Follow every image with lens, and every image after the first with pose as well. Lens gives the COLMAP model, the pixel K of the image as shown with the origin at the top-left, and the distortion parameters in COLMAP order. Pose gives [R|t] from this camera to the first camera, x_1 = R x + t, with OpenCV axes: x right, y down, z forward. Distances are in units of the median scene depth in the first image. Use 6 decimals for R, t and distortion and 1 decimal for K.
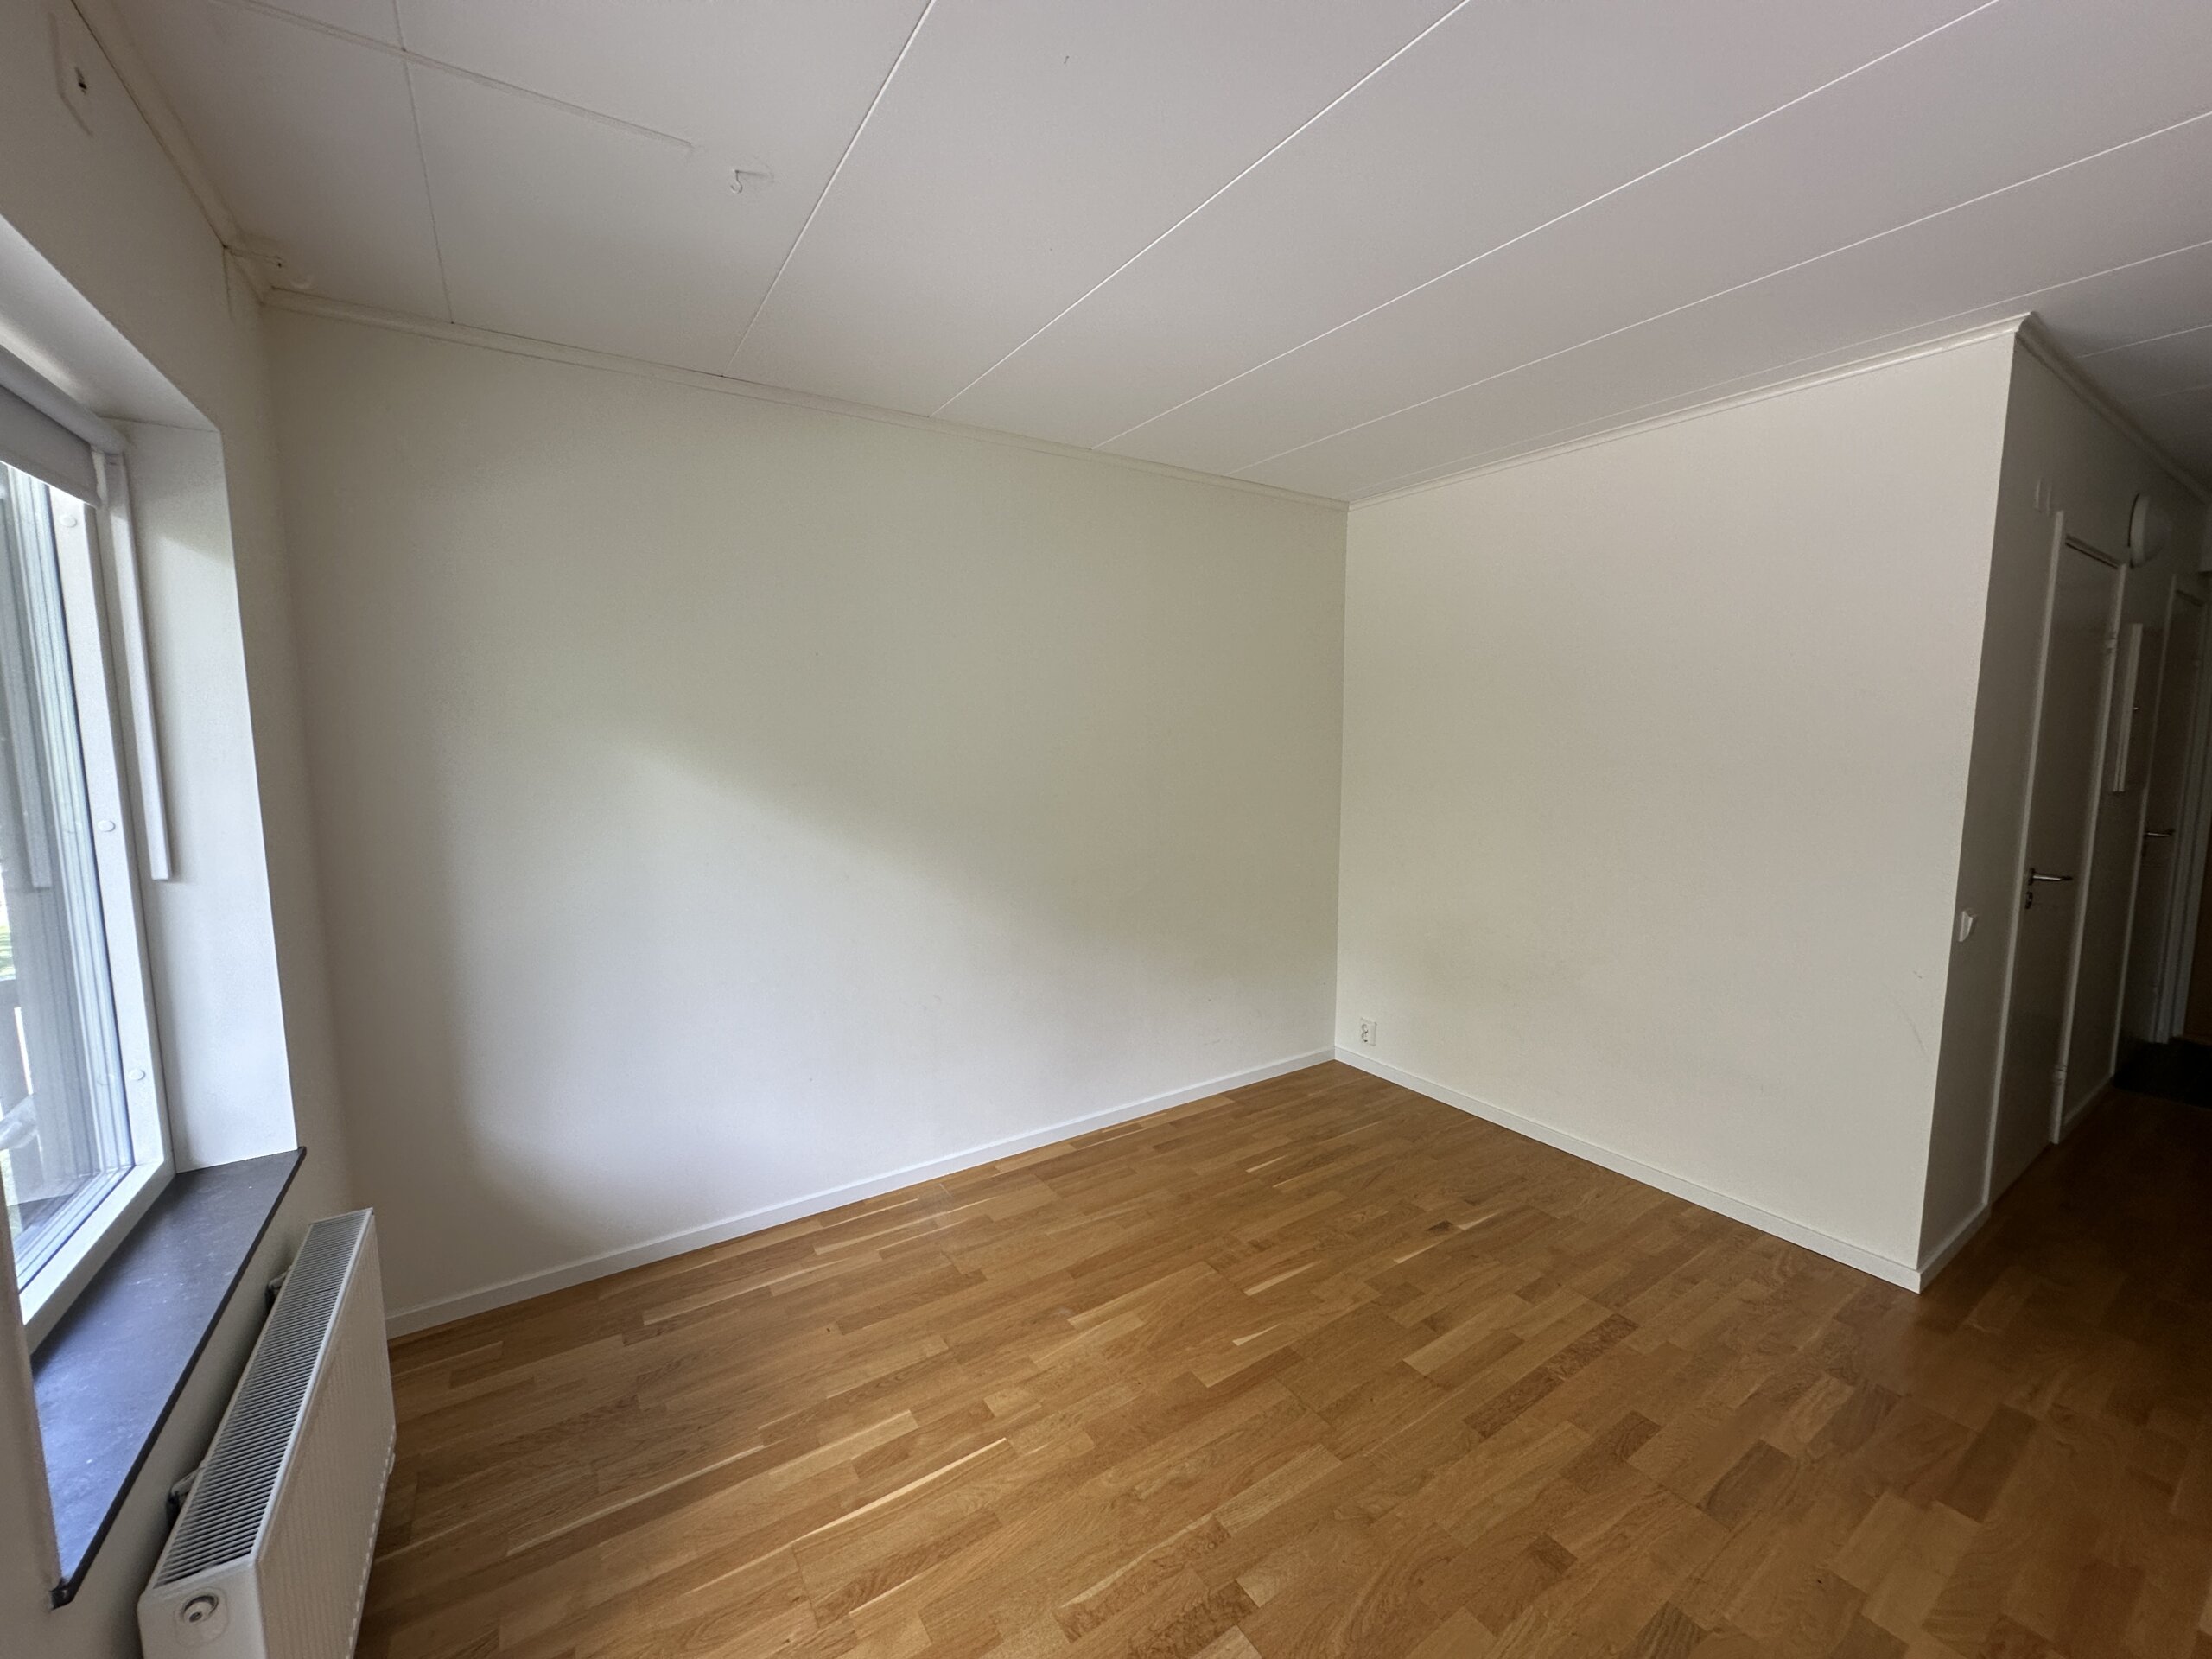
lens RADIAL K [[880.8, 0, 1112.7], [0, 880.8, 834.6], [0, 0, 1]] dist [-0.005975, 0.001333]
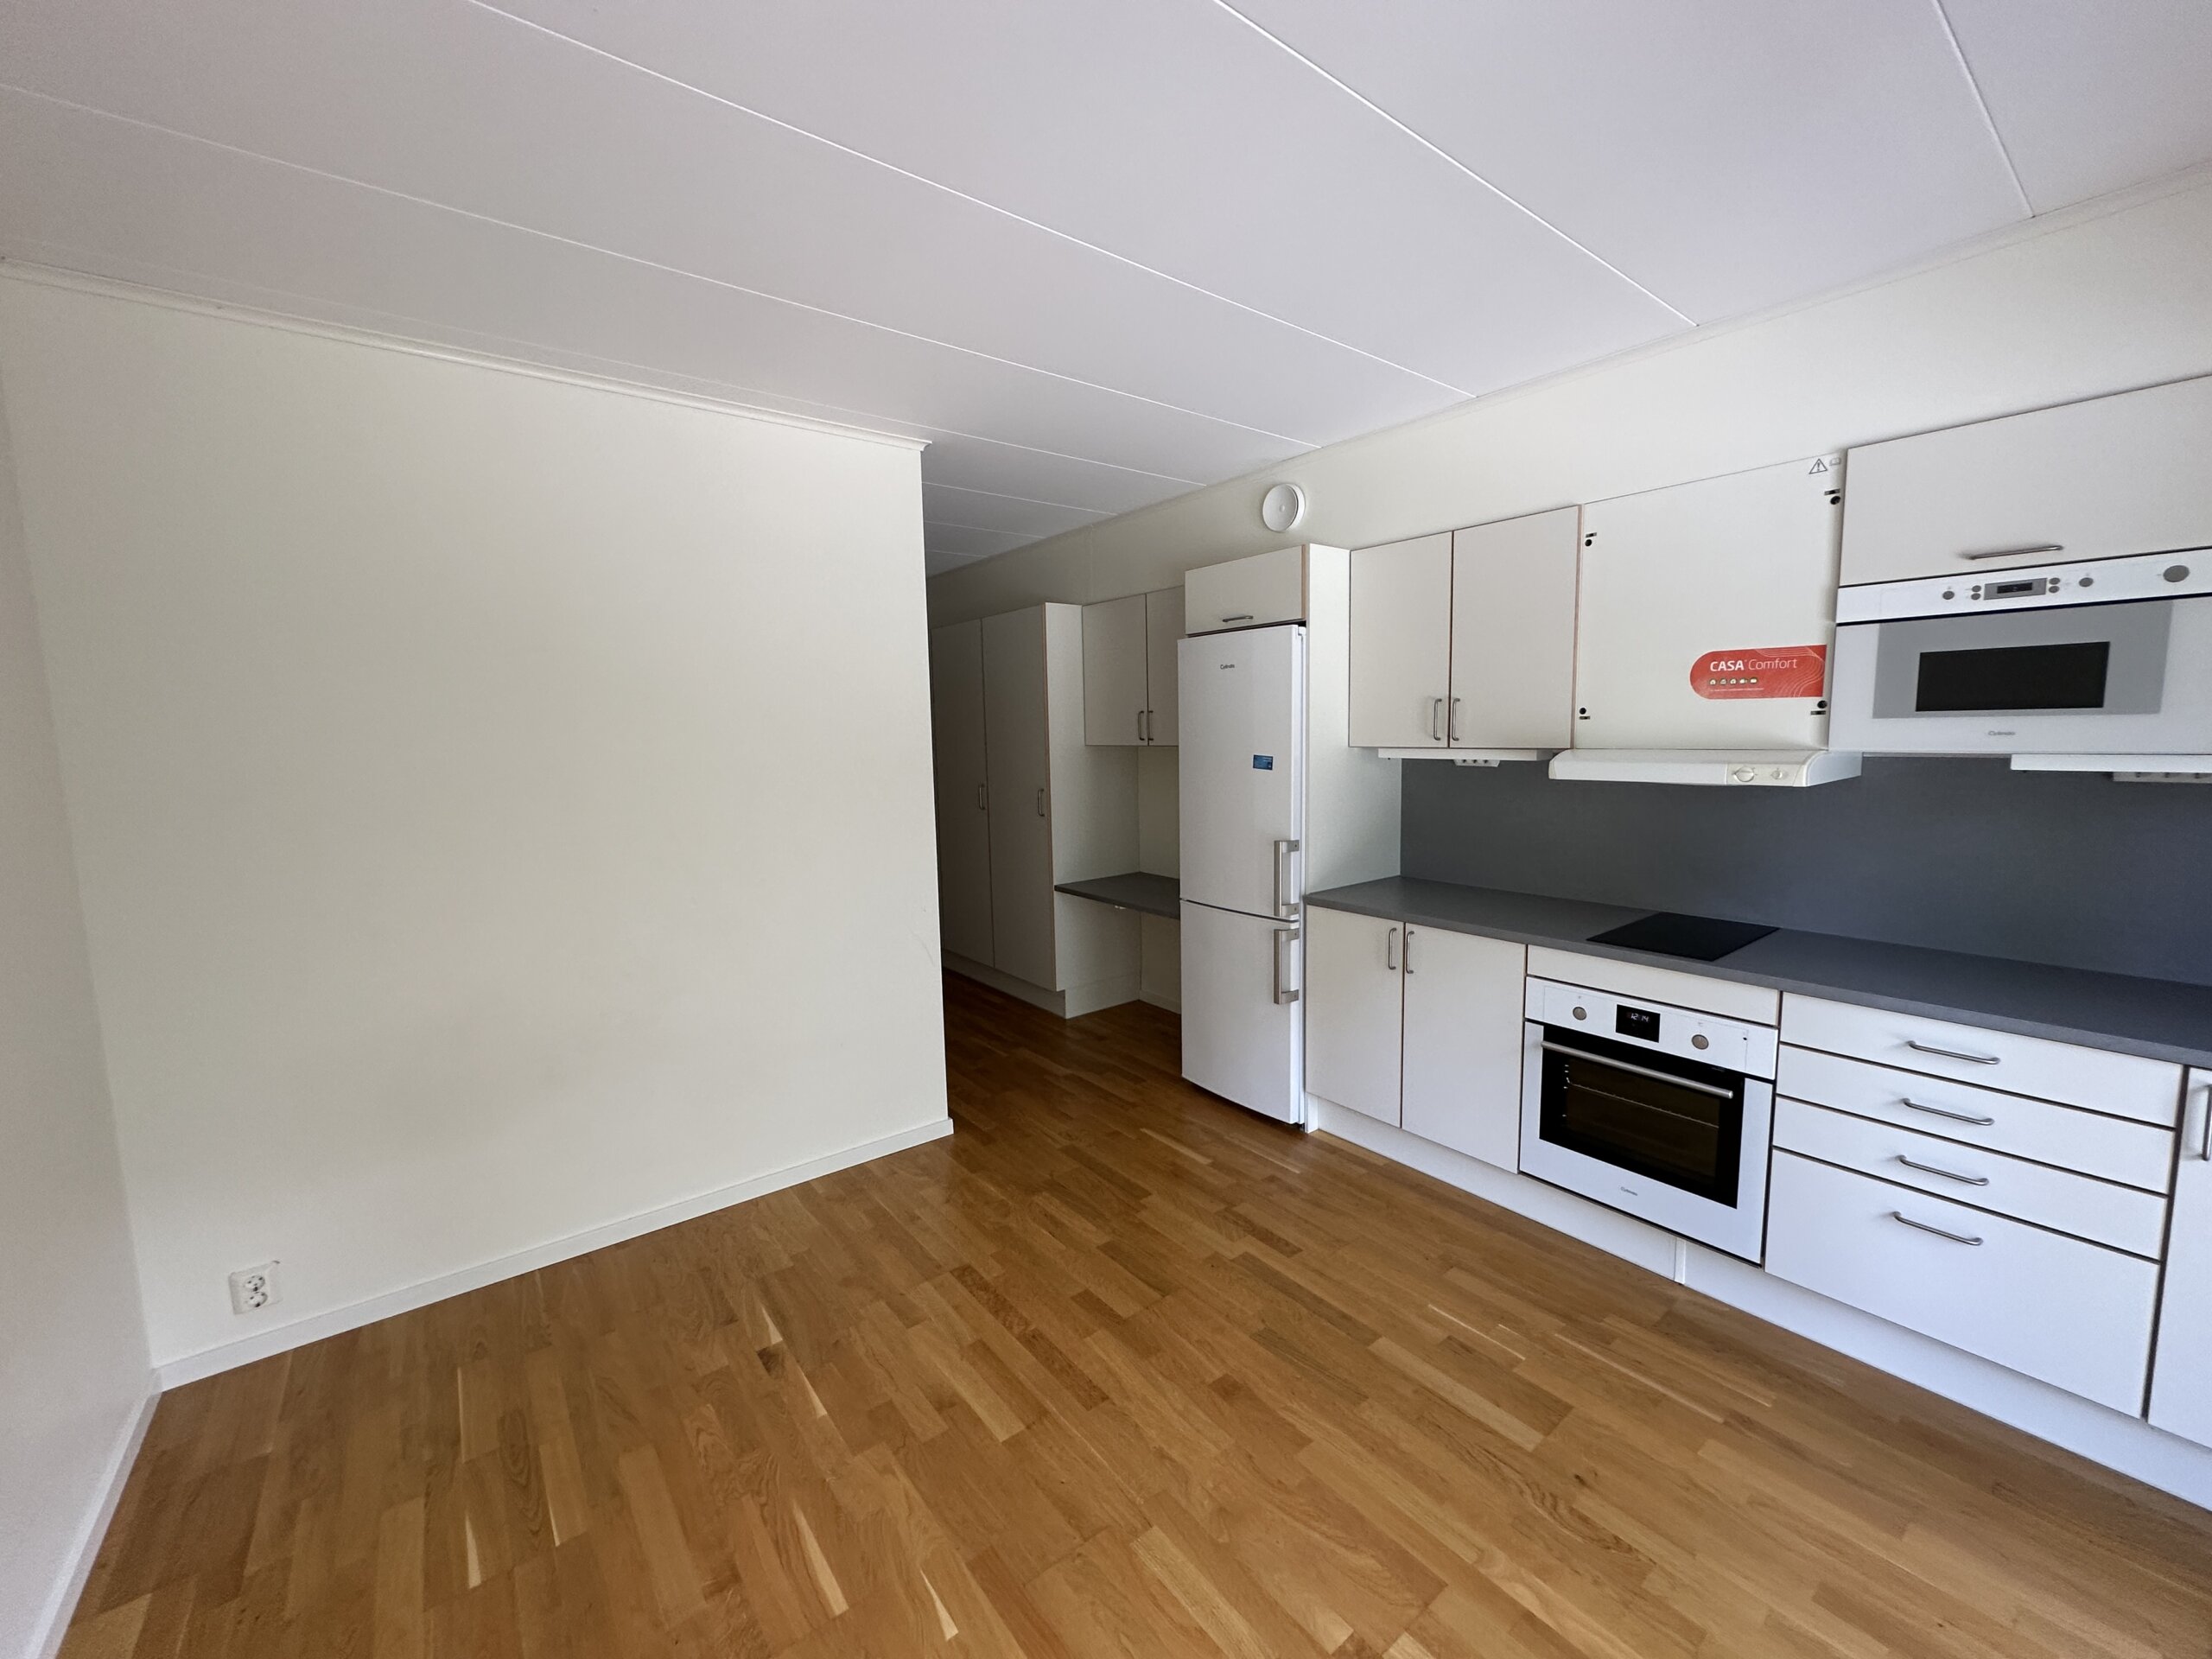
lens RADIAL K [[880.8, 0, 1103.5], [0, 880.8, 824.7], [0, 0, 1]] dist [-0.005975, 0.001333]
pose [[-0.069365, -0.103927, 0.992163, -0.448775], [0.138709, 0.983893, 0.112758, -0.085805], [-0.987901, 0.145444, -0.053832, 0.799039]]
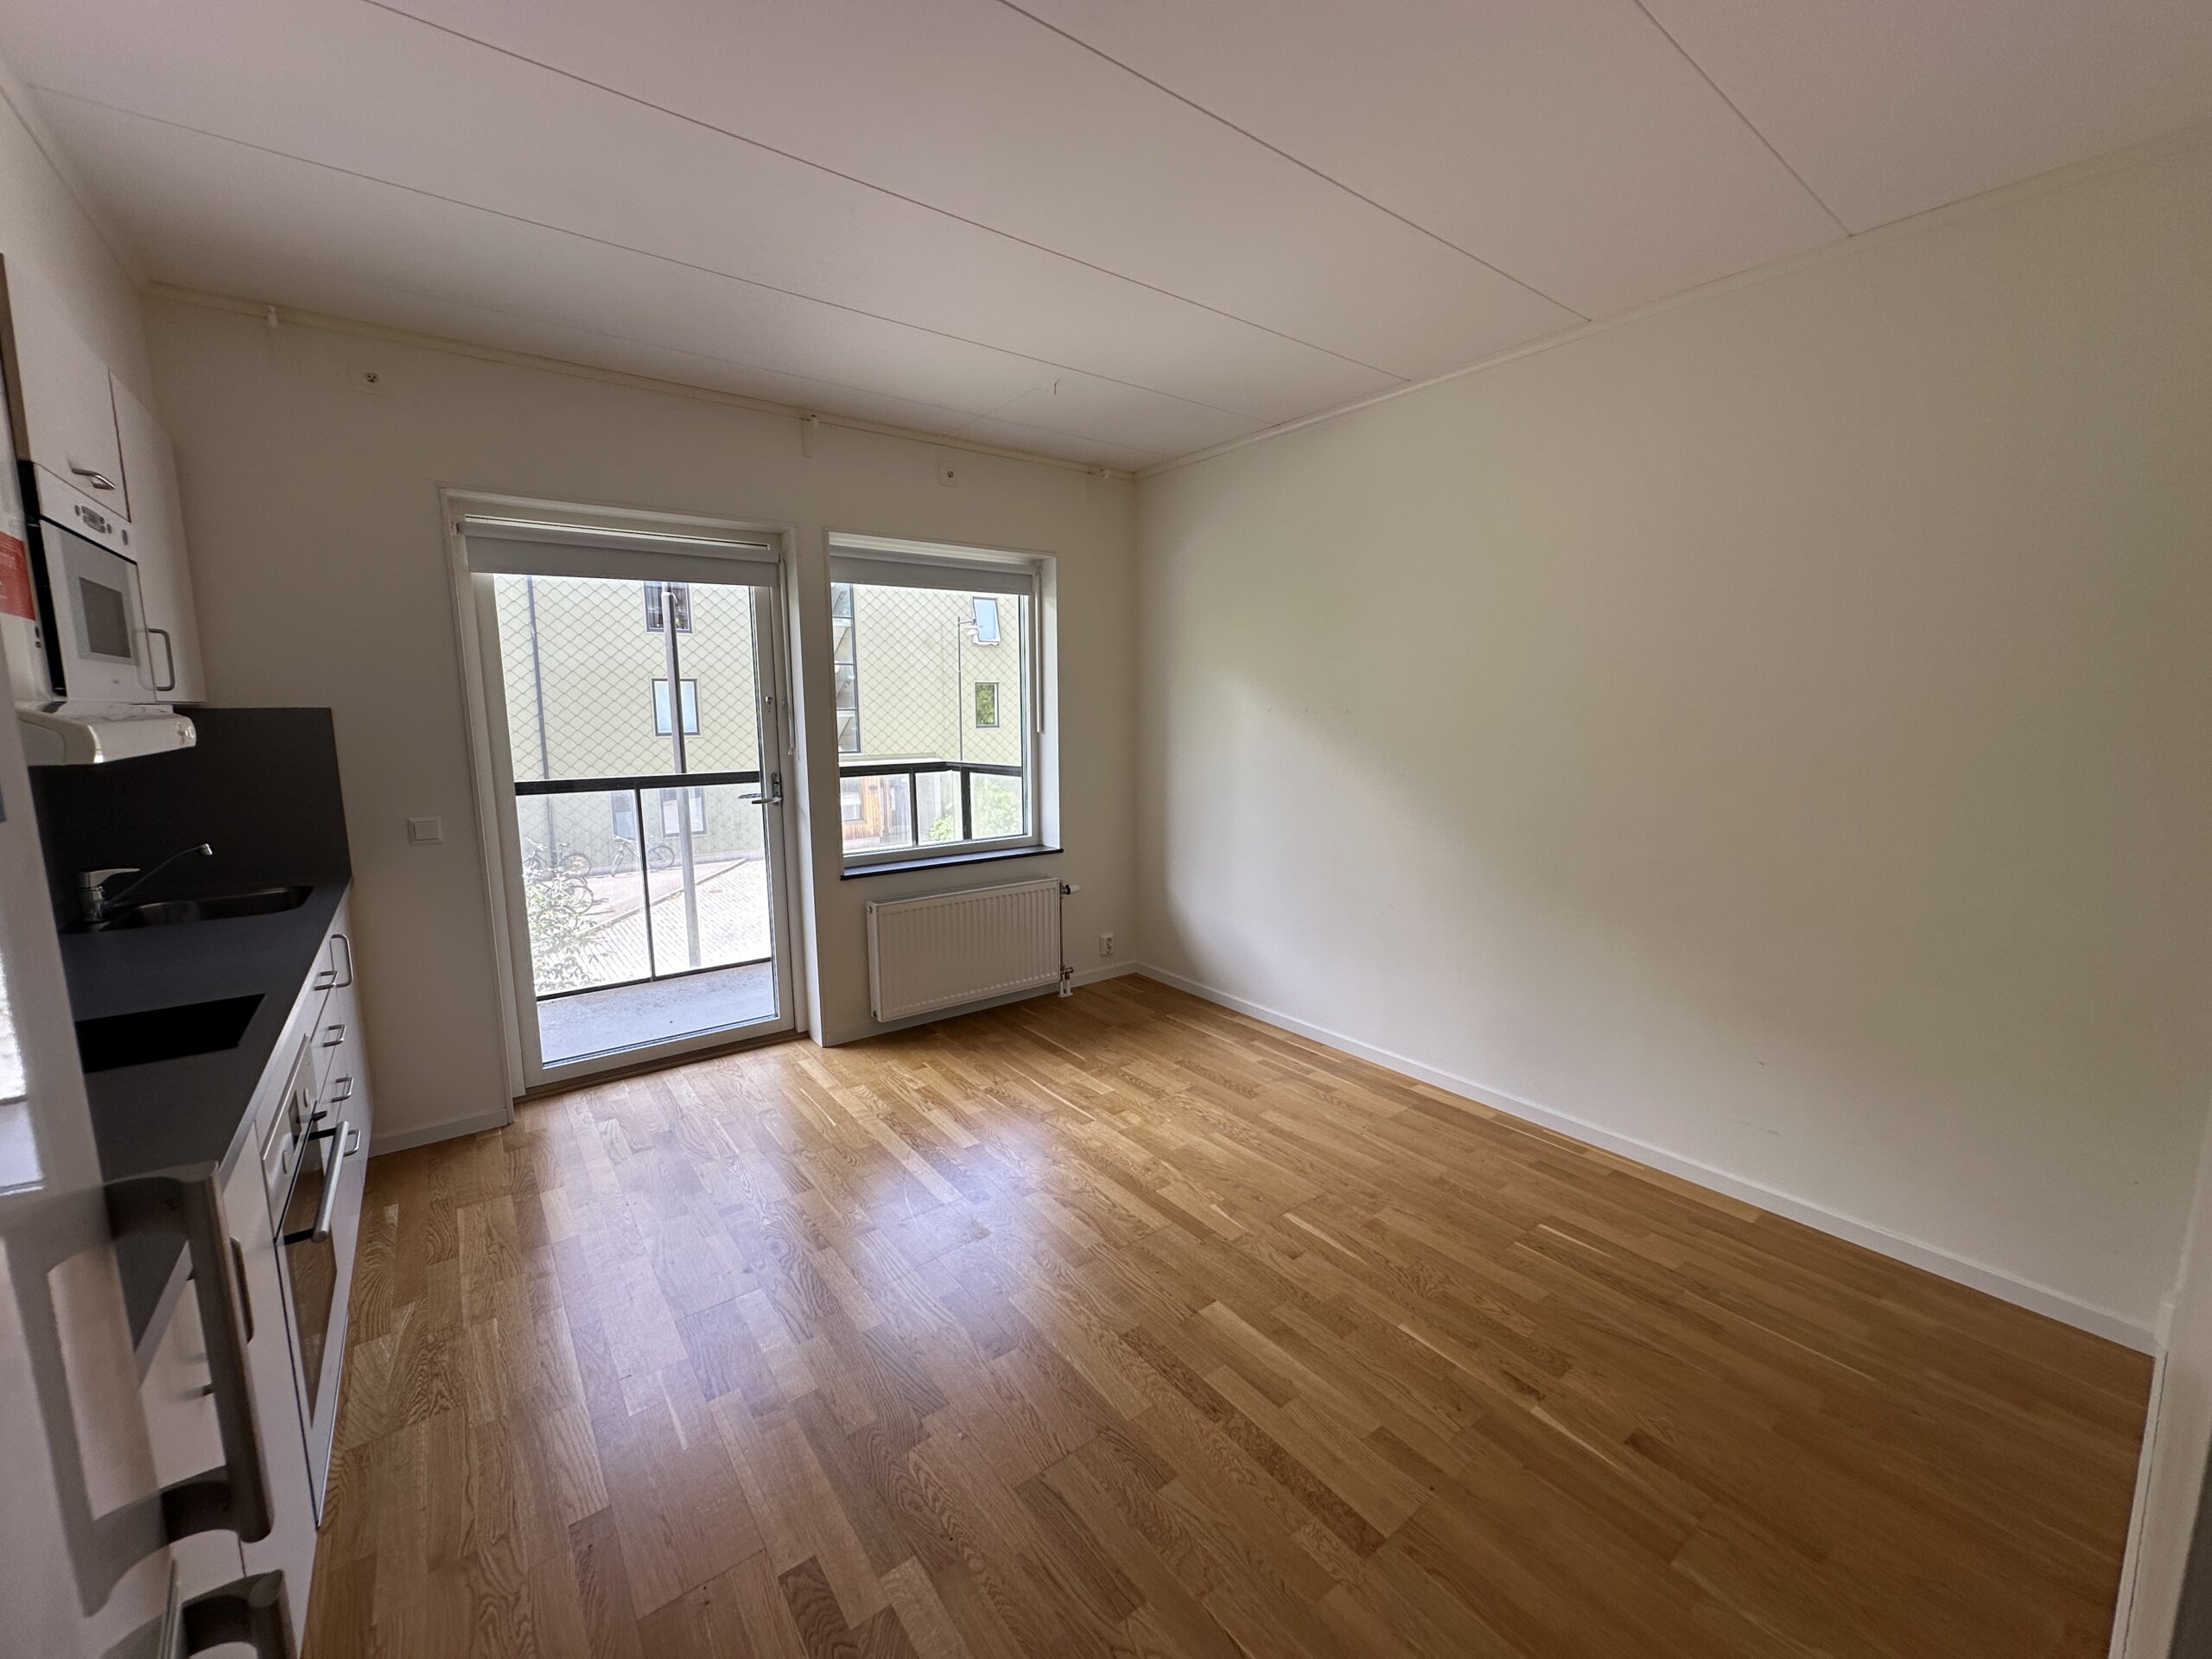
lens RADIAL K [[880.8, 0, 1107.9], [0, 880.8, 822.2], [0, 0, 1]] dist [-0.005975, 0.001333]
pose [[0.069475, 0.138073, -0.987982, 1.131970], [-0.113372, 0.985052, 0.129691, -0.035438], [0.991121, 0.102999, 0.084090, 0.693310]]
